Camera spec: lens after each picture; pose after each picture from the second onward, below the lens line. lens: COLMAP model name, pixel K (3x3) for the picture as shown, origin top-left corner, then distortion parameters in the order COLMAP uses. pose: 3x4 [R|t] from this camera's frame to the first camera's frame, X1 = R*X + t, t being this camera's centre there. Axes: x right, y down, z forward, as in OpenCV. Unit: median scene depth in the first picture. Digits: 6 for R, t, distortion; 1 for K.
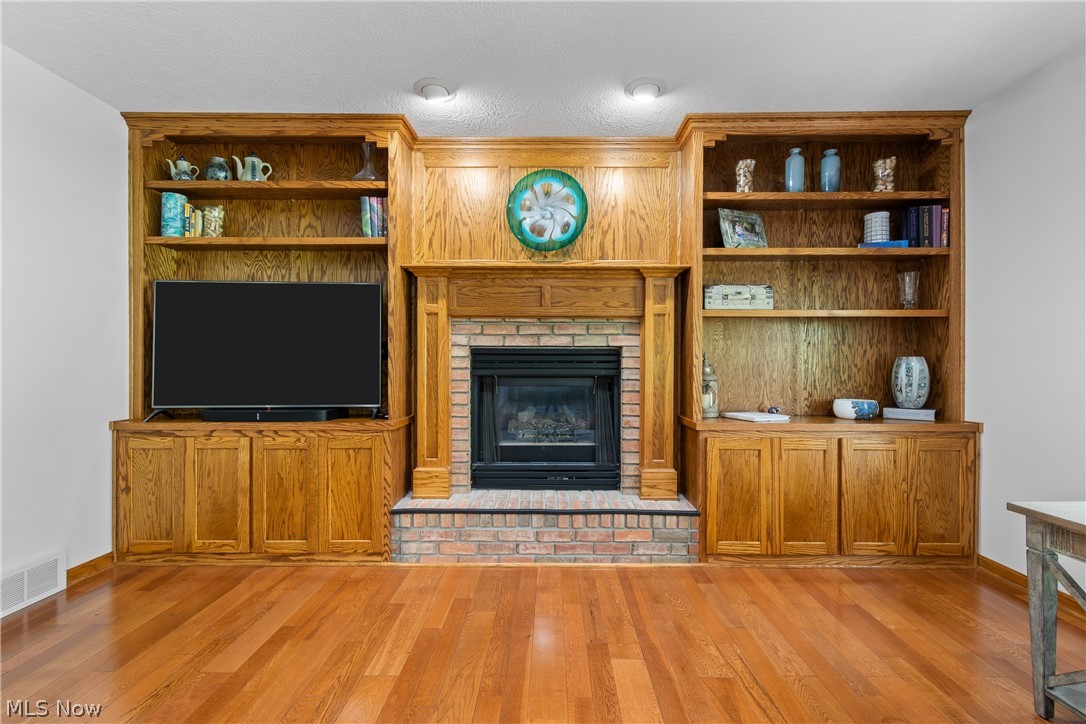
lens RADIAL K [[484.9, 0, 542.0], [0, 484.9, 363.9], [0, 0, 1]] dist [0.002749, -0.002233]
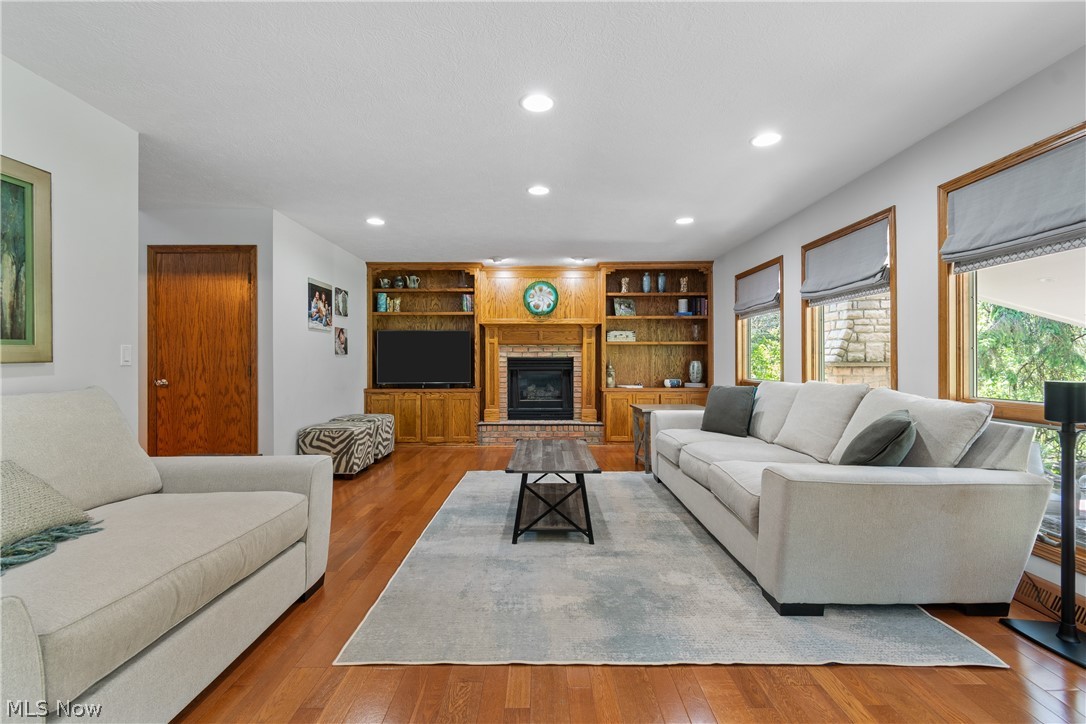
lens RADIAL K [[484.9, 0, 521.2], [0, 484.9, 364.2], [0, 0, 1]] dist [0.002749, -0.002233]
pose [[0.999858, -0.004078, -0.016321, -0.048102], [0.004076, 0.999992, -0.000162, -0.002067], [0.016322, 0.000095, 0.999867, -1.365495]]
